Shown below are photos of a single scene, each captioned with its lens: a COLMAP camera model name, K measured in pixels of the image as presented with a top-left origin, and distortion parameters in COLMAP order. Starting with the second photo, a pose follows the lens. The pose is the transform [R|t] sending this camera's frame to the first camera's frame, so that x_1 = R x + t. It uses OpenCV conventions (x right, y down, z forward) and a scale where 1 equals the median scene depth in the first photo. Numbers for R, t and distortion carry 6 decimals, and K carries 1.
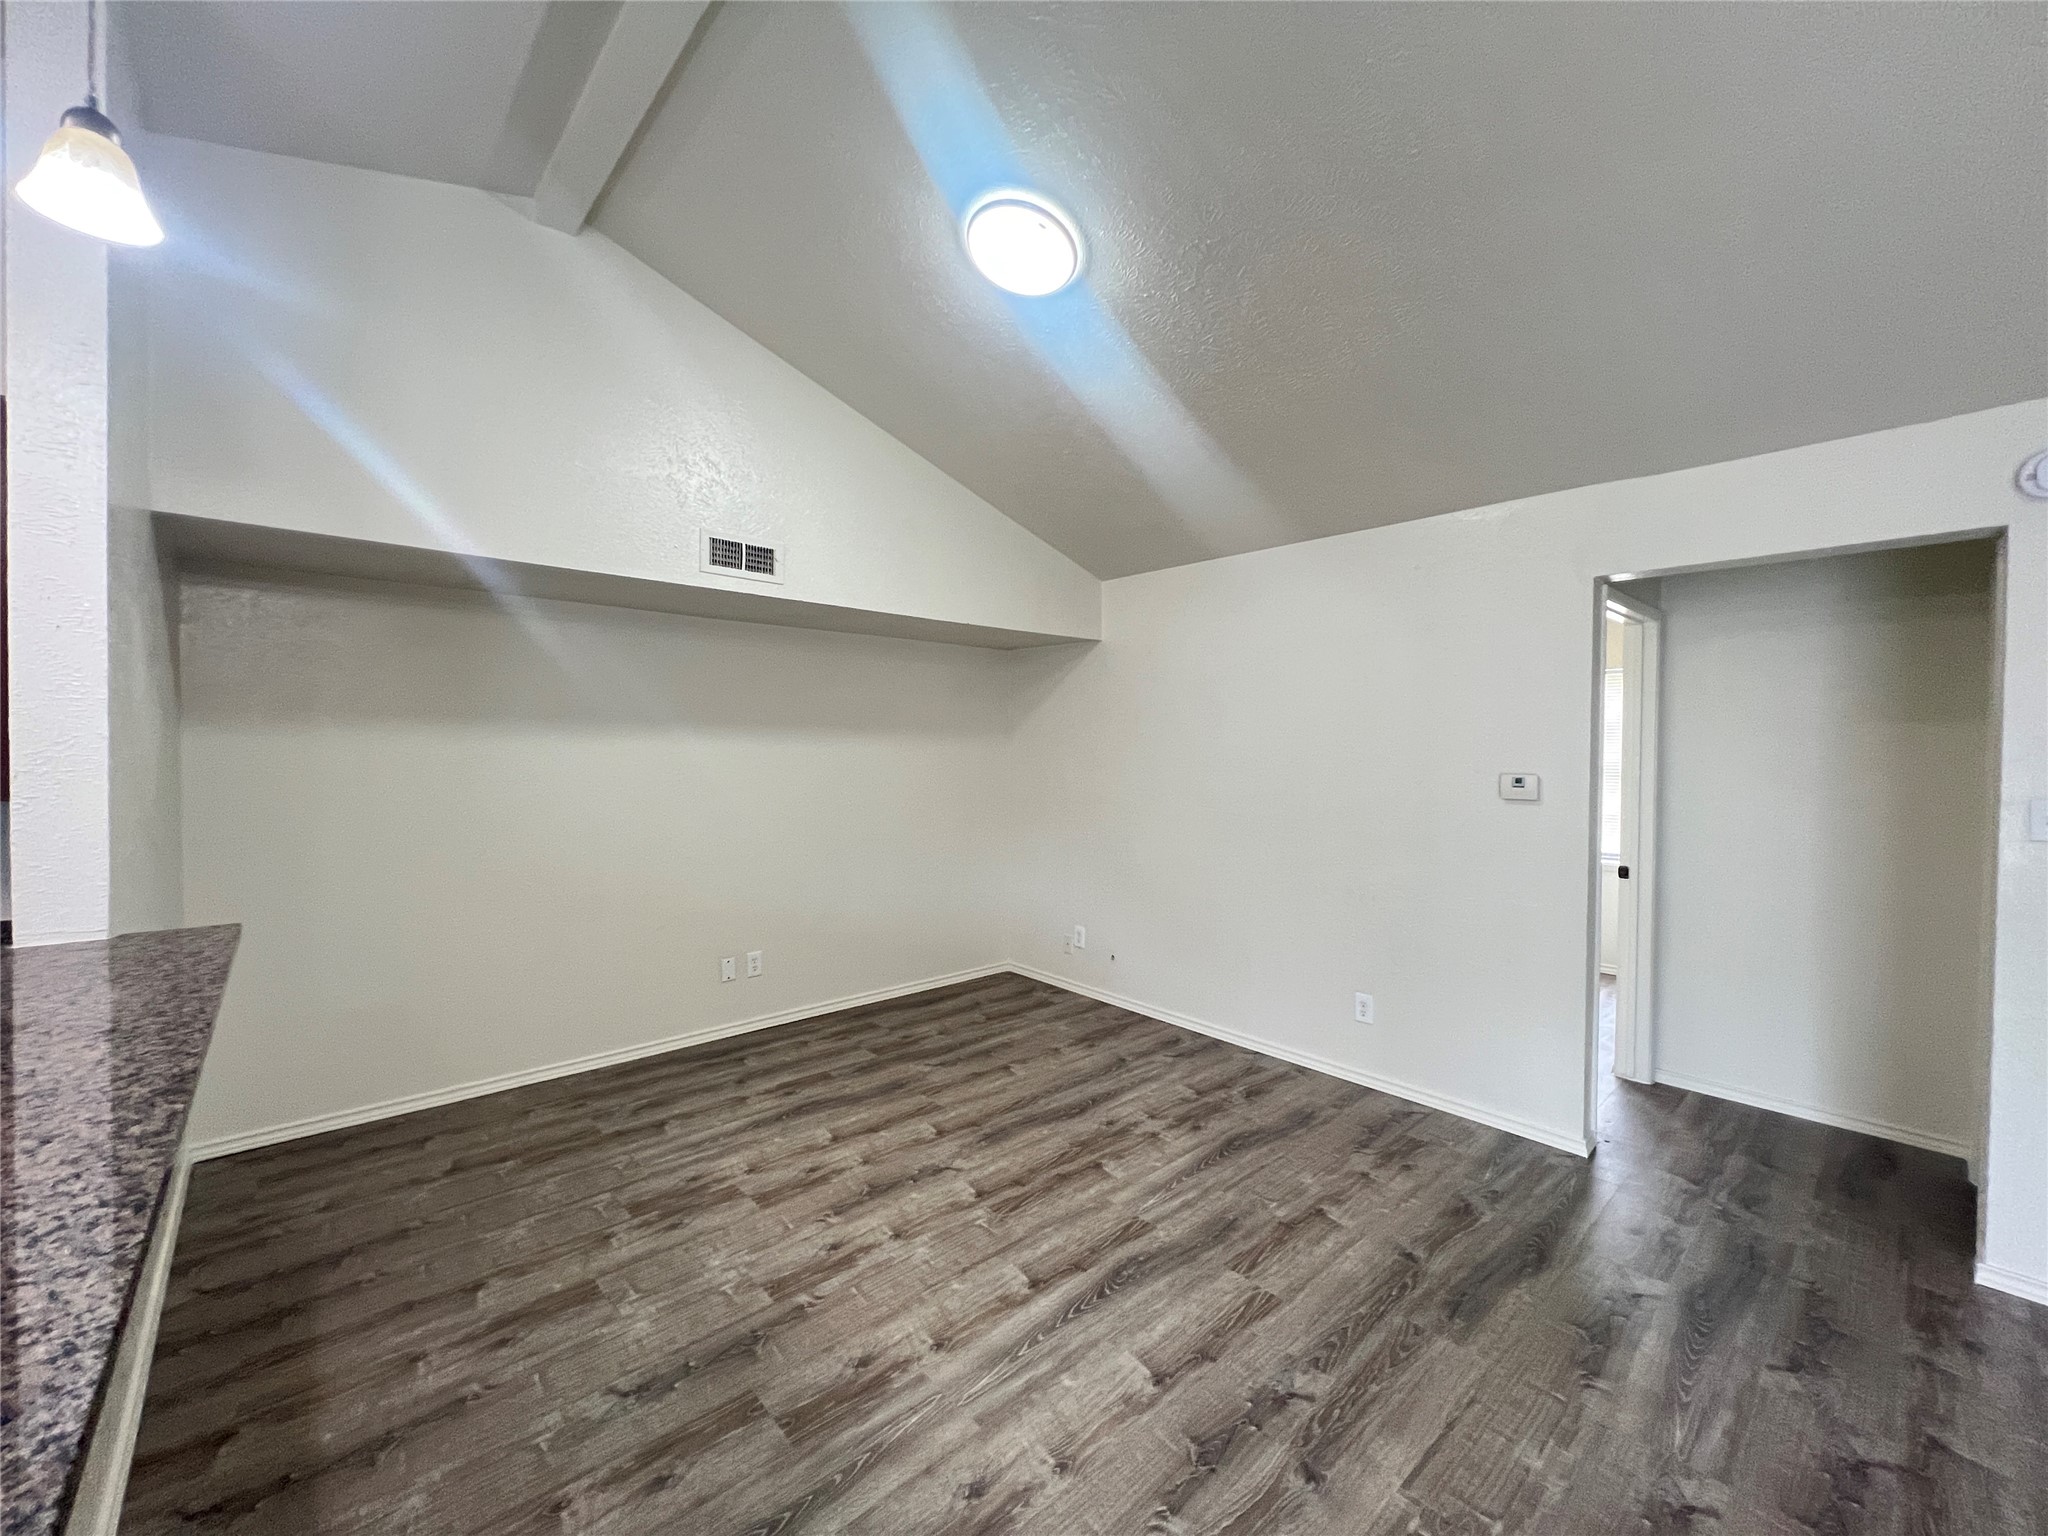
lens RADIAL K [[819.0, 0, 1017.0], [0, 819.0, 763.2], [0, 0, 1]] dist [-0.000838, 0.000562]
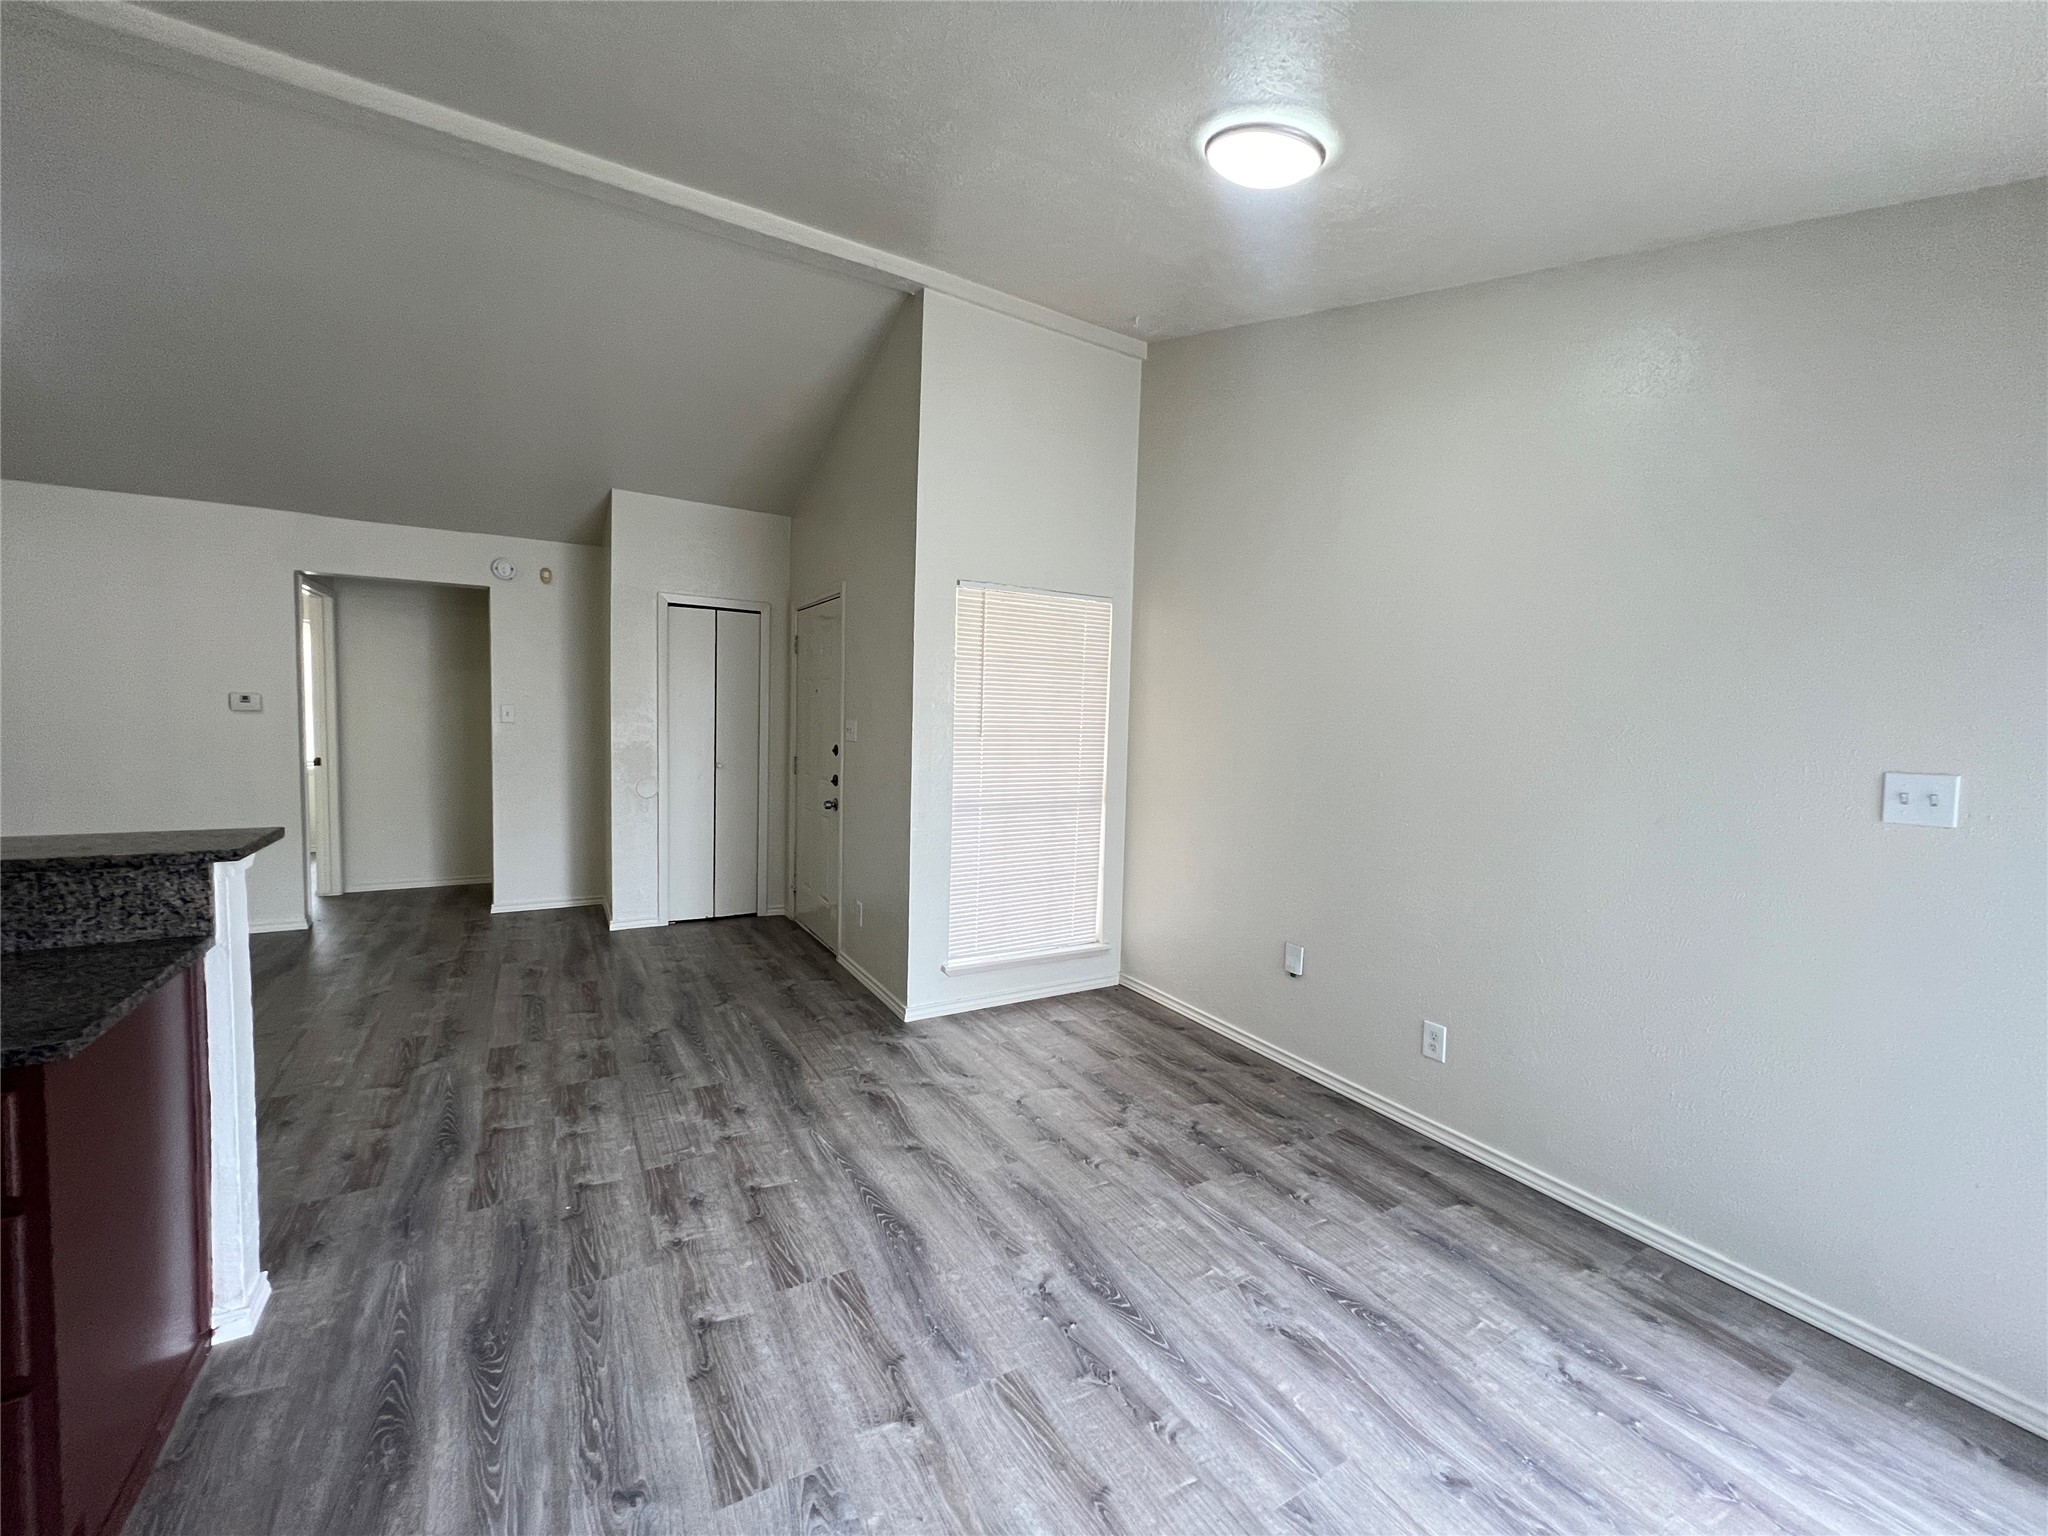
lens RADIAL K [[819.0, 0, 1016.7], [0, 819.0, 761.2], [0, 0, 1]] dist [-0.000838, 0.000562]
pose [[0.196501, -0.063009, 0.978477, -0.655340], [-0.005829, 0.997840, 0.065427, 0.034978], [-0.980486, -0.018560, 0.195710, -0.760956]]
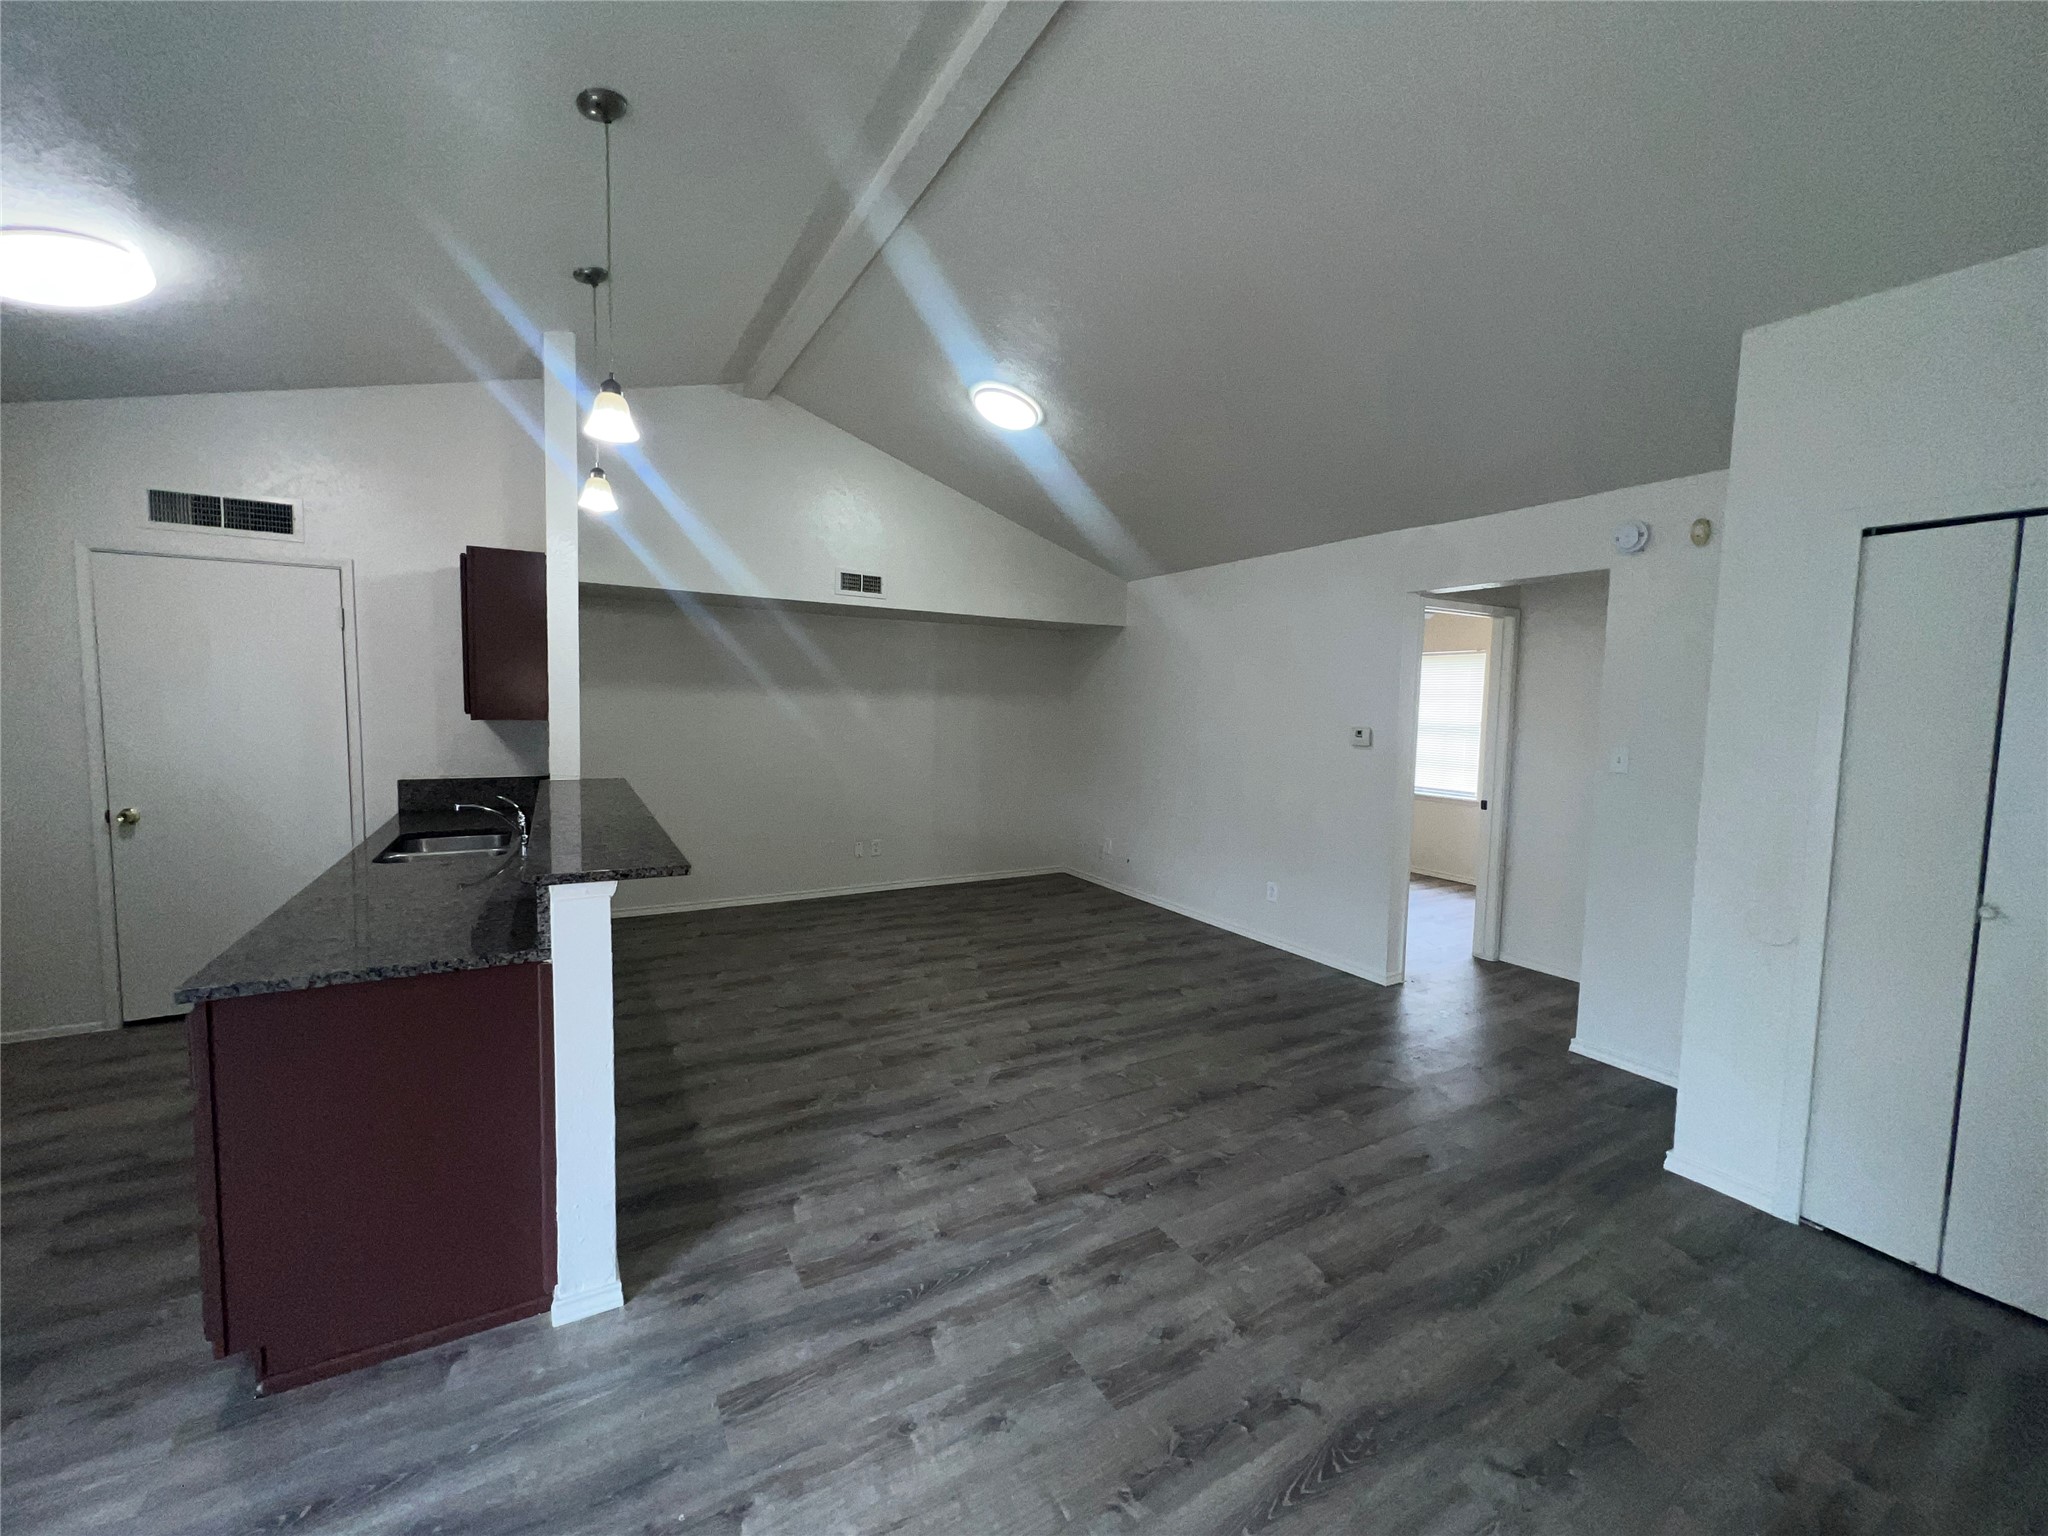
lens RADIAL K [[819.0, 0, 1018.3], [0, 819.0, 760.4], [0, 0, 1]] dist [-0.000838, 0.000562]
pose [[0.978382, 0.027408, -0.204982, 0.364491], [-0.017696, 0.998639, 0.049066, 0.011955], [0.206048, -0.044378, 0.977535, -0.621810]]
